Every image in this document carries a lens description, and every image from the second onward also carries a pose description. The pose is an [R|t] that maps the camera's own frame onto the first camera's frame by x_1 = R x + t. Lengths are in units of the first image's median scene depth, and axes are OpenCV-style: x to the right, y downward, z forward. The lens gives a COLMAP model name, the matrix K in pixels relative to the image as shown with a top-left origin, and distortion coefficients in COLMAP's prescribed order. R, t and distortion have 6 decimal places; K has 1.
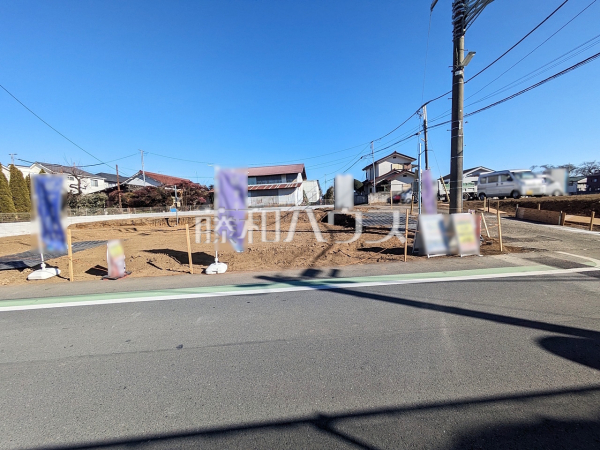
lens RADIAL K [[236.8, 0, 298.7], [0, 236.8, 223.7], [0, 0, 1]] dist [-0.000215, 0.002453]
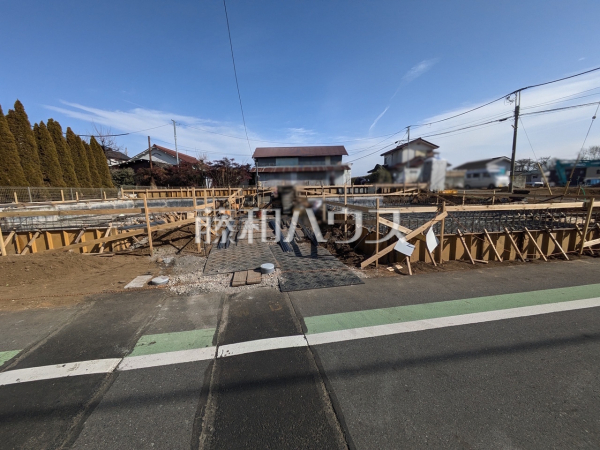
lens RADIAL K [[236.8, 0, 298.0], [0, 236.8, 225.3], [0, 0, 1]] dist [-0.000215, 0.002453]
pose [[0.992684, 0.008568, 0.120437, -0.460494], [-0.016962, 0.997483, 0.068846, 0.012921], [-0.119544, -0.070385, 0.990331, 0.069084]]
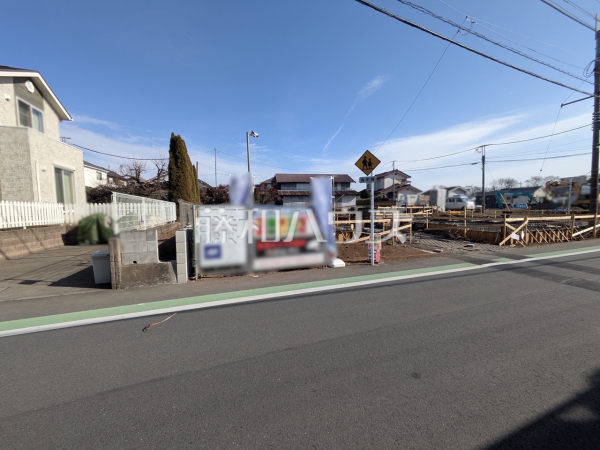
lens RADIAL K [[236.8, 0, 298.0], [0, 236.8, 224.4], [0, 0, 1]] dist [-0.000215, 0.002453]
pose [[0.954293, 0.016067, 0.298440, -0.927622], [-0.009532, 0.999682, -0.023339, 0.039350], [-0.298720, 0.019428, 0.954143, -0.063898]]
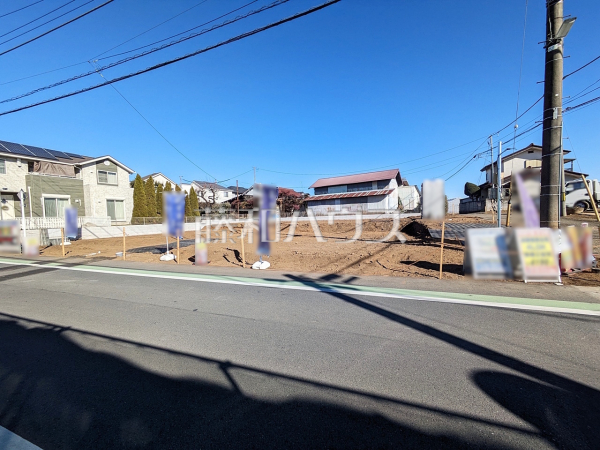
lens RADIAL K [[236.8, 0, 299.3], [0, 236.8, 225.3], [0, 0, 1]] dist [-0.000215, 0.002453]
pose [[0.909062, 0.030368, -0.415553, 0.100770], [-0.039031, 0.999161, -0.012367, -0.004132], [0.414829, 0.027462, 0.909485, -0.016930]]
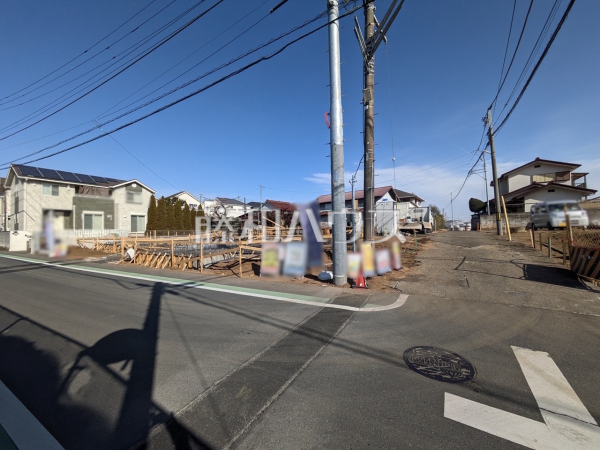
lens RADIAL K [[236.8, 0, 299.4], [0, 236.8, 225.6], [0, 0, 1]] dist [-0.000215, 0.002453]
pose [[0.838796, 0.015637, -0.544221, 0.390278], [-0.058762, 0.996348, -0.061941, -0.018377], [0.541266, 0.083936, 0.836652, 0.011266]]
